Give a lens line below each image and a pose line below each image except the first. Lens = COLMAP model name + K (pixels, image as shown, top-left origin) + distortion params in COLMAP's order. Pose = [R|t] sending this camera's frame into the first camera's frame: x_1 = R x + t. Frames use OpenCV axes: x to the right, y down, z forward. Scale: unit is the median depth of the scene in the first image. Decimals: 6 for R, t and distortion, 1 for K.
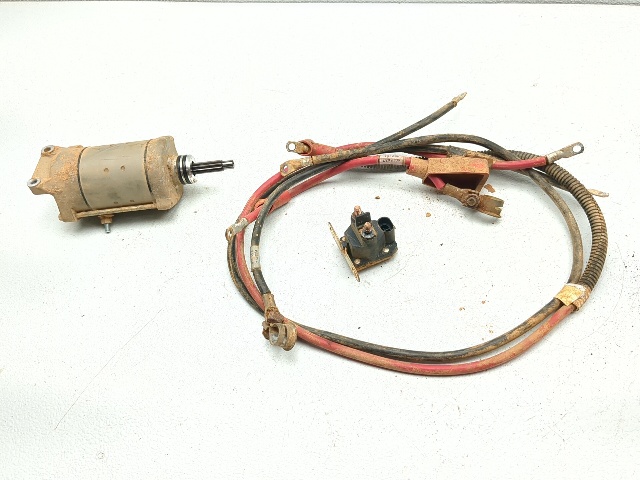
lens RADIAL K [[572.7, 0, 320.0], [0, 572.7, 240.0], [0, 0, 1]] dist [0.002199, -0.001301]
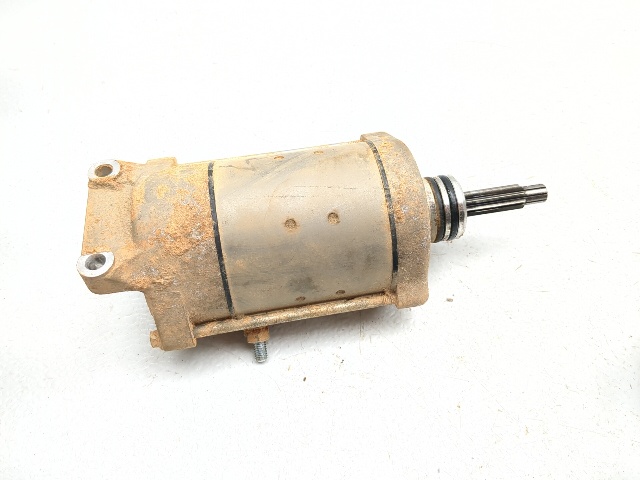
lens RADIAL K [[572.7, 0, 320.0], [0, 572.7, 240.0], [0, 0, 1]] dist [0.002199, -0.001301]
pose [[0.980055, -0.051602, 0.191910, -0.420087], [0.043412, 0.997968, 0.046639, -0.125512], [-0.193926, -0.037378, 0.980304, 0.596103]]
